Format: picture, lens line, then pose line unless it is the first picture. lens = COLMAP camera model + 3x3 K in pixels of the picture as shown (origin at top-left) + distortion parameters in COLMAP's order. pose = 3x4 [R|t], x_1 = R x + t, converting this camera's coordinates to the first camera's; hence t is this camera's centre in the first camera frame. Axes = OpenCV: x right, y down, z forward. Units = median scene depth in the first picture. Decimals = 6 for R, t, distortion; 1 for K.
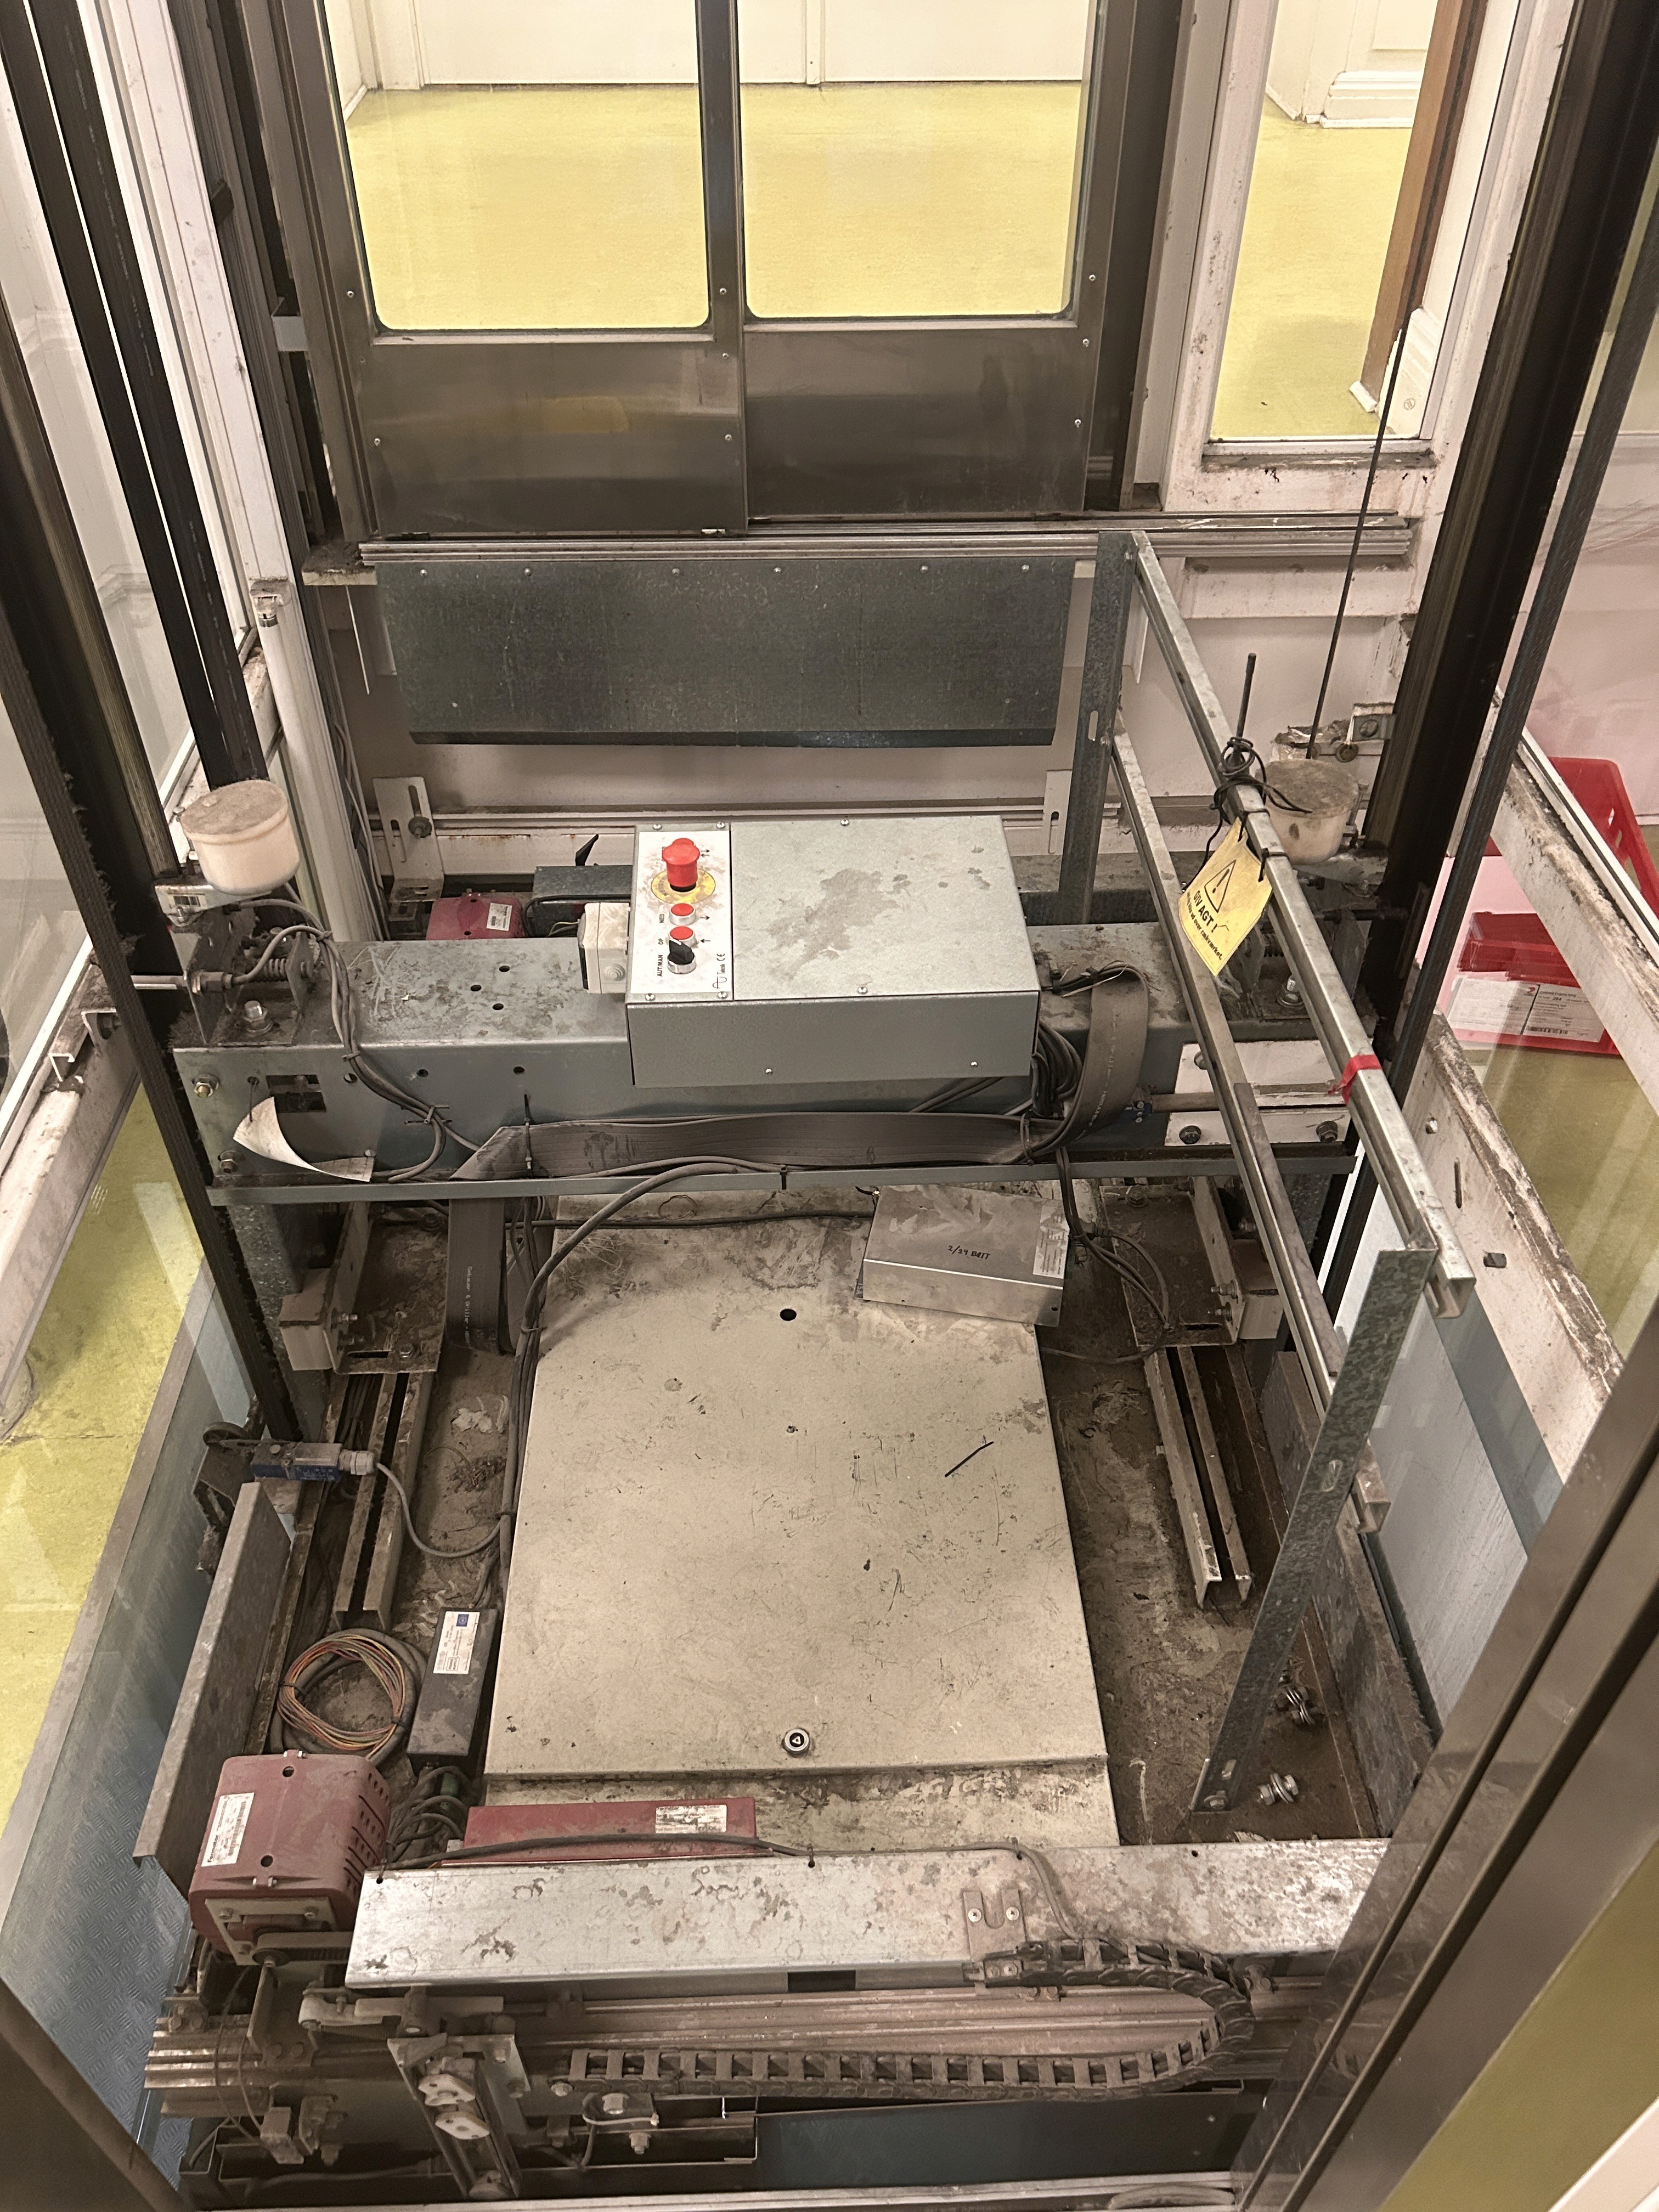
lens RADIAL K [[1679.6, 0, 831.7], [0, 1679.6, 1128.9], [0, 0, 1]] dist [0.025352, -0.007630]
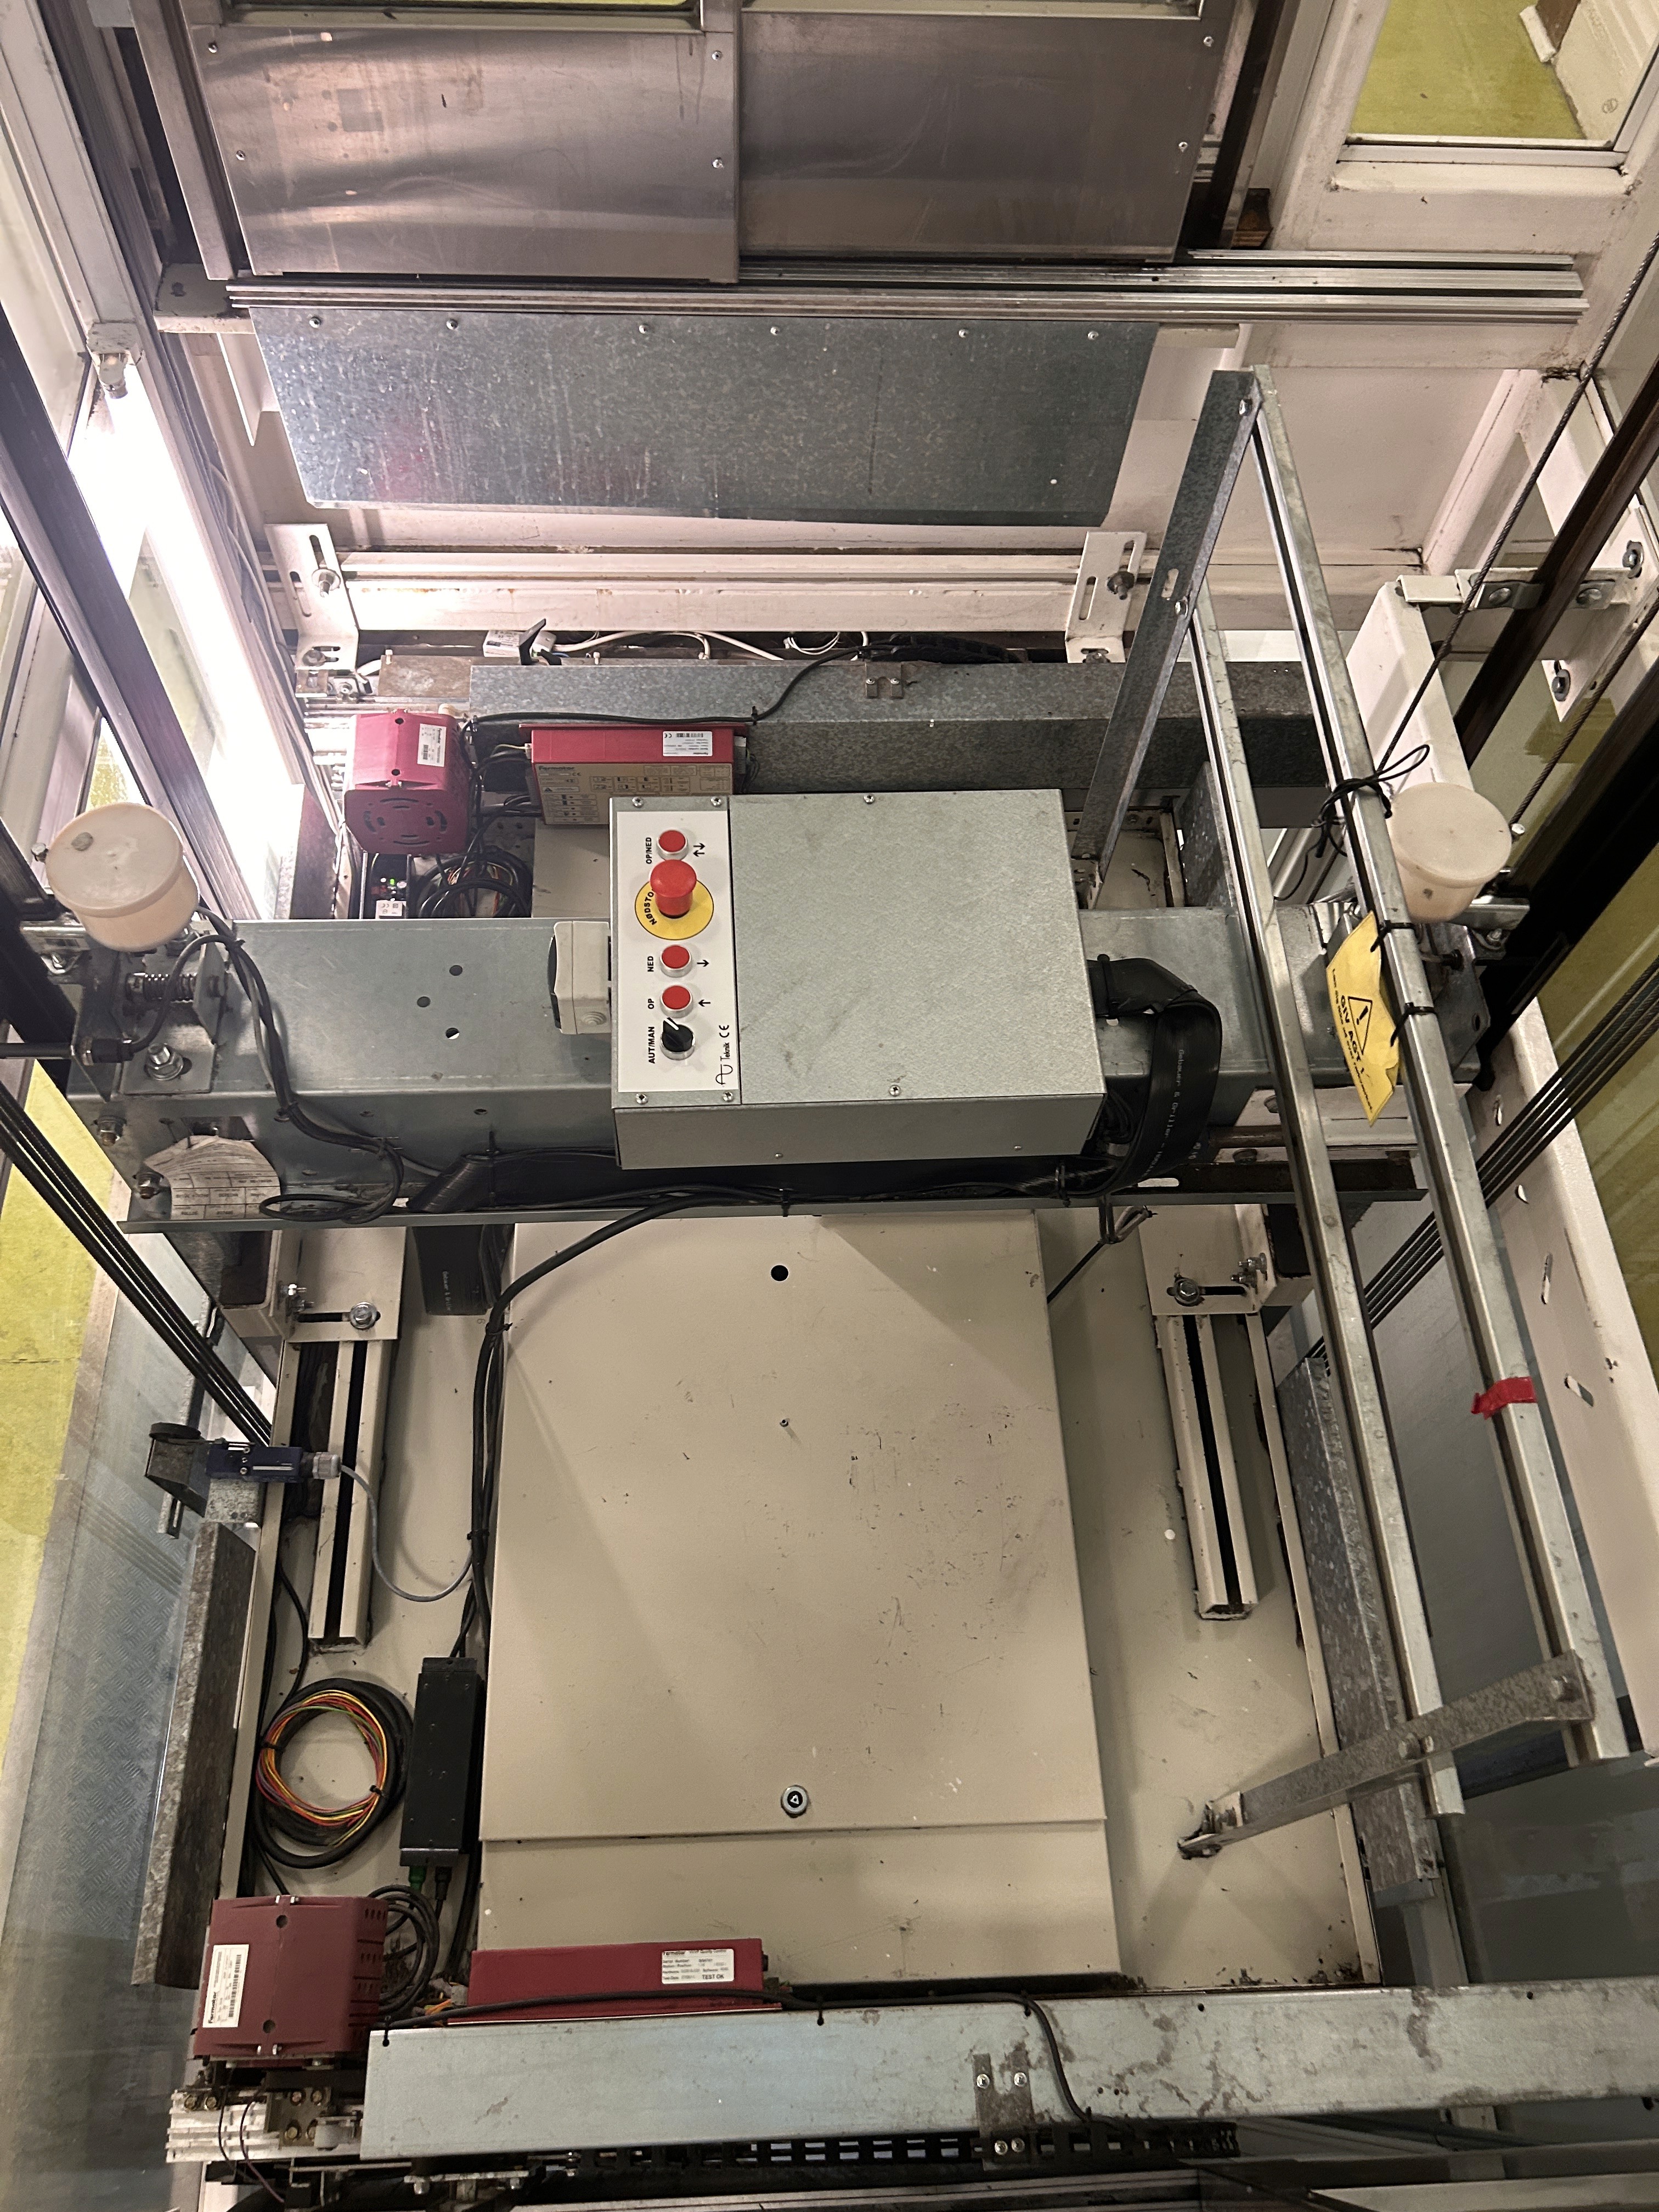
lens RADIAL K [[1679.6, 0, 823.1], [0, 1679.6, 1100.3], [0, 0, 1]] dist [0.025352, -0.007630]
pose [[0.998984, 0.014842, 0.042542, -0.050011], [-0.028305, 0.941347, 0.336252, -0.338832], [-0.035056, -0.337114, 0.940811, 0.196741]]
